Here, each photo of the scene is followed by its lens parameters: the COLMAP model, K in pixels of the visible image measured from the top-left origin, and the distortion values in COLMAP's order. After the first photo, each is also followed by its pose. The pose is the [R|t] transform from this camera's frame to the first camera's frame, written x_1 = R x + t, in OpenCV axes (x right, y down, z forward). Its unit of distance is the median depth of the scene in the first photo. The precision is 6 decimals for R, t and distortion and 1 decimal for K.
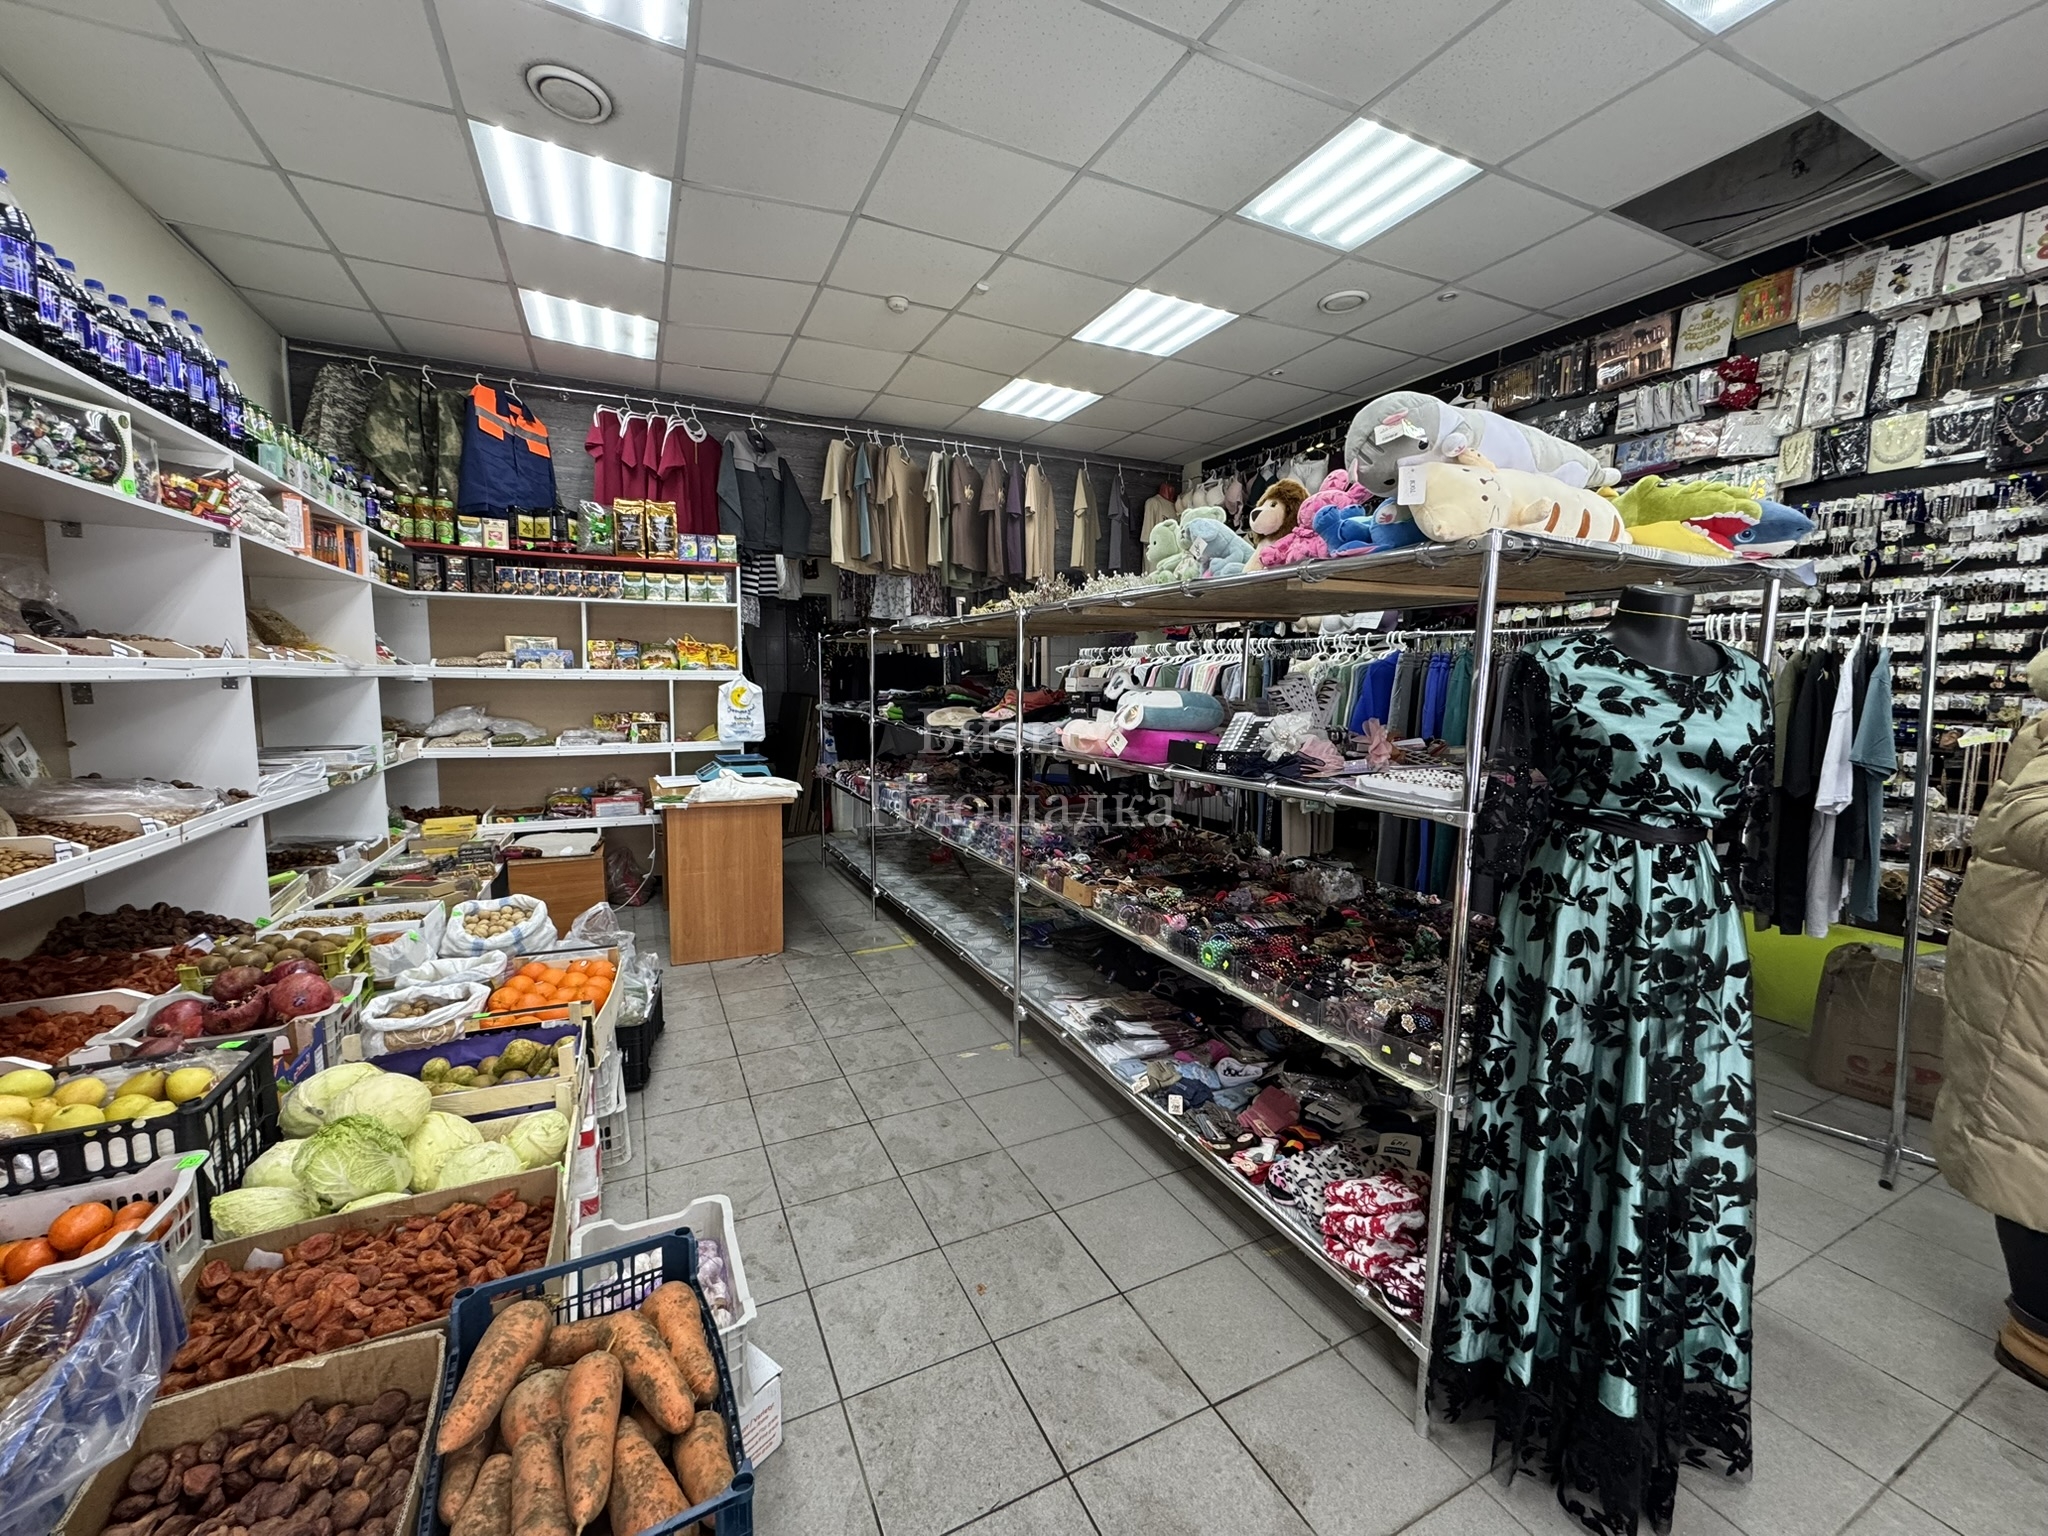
lens RADIAL K [[812.6, 0, 1024.0], [0, 812.6, 768.0], [0, 0, 1]] dist [-0.001148, -0.000039]
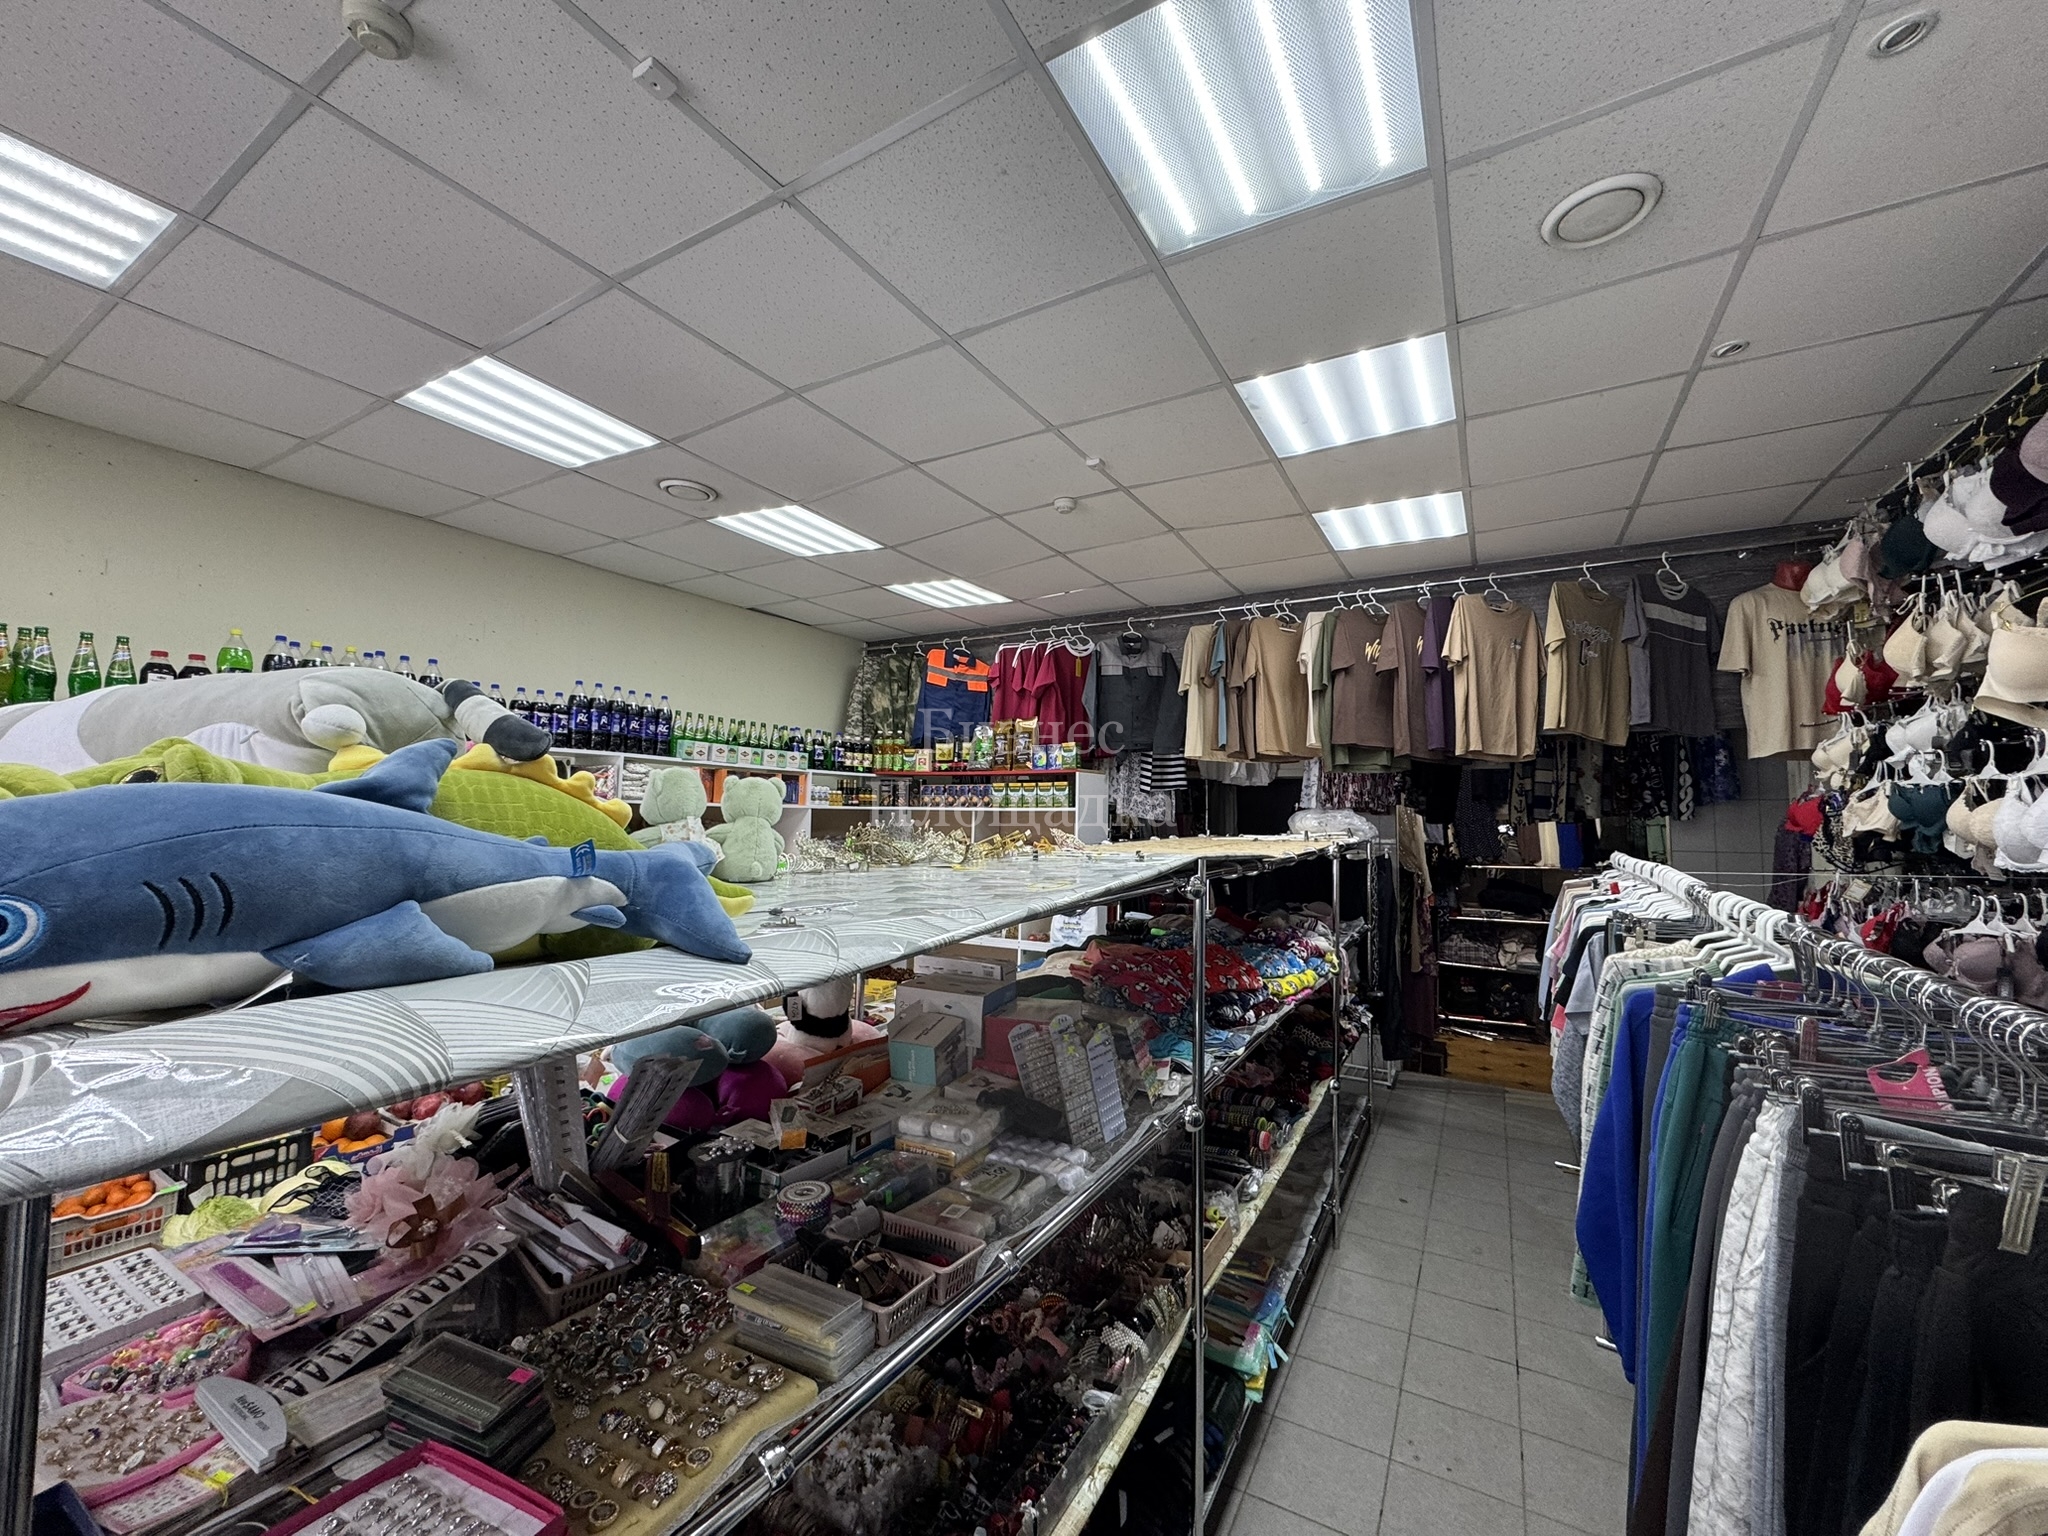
lens RADIAL K [[812.4, 0, 1025.2], [0, 812.4, 739.2], [0, 0, 1]] dist [-0.000146, 0.000013]
pose [[0.560812, -0.078398, -0.824223, 0.459678], [-0.100312, 0.981739, -0.161634, -0.123189], [0.821844, 0.173326, 0.542707, 0.408028]]
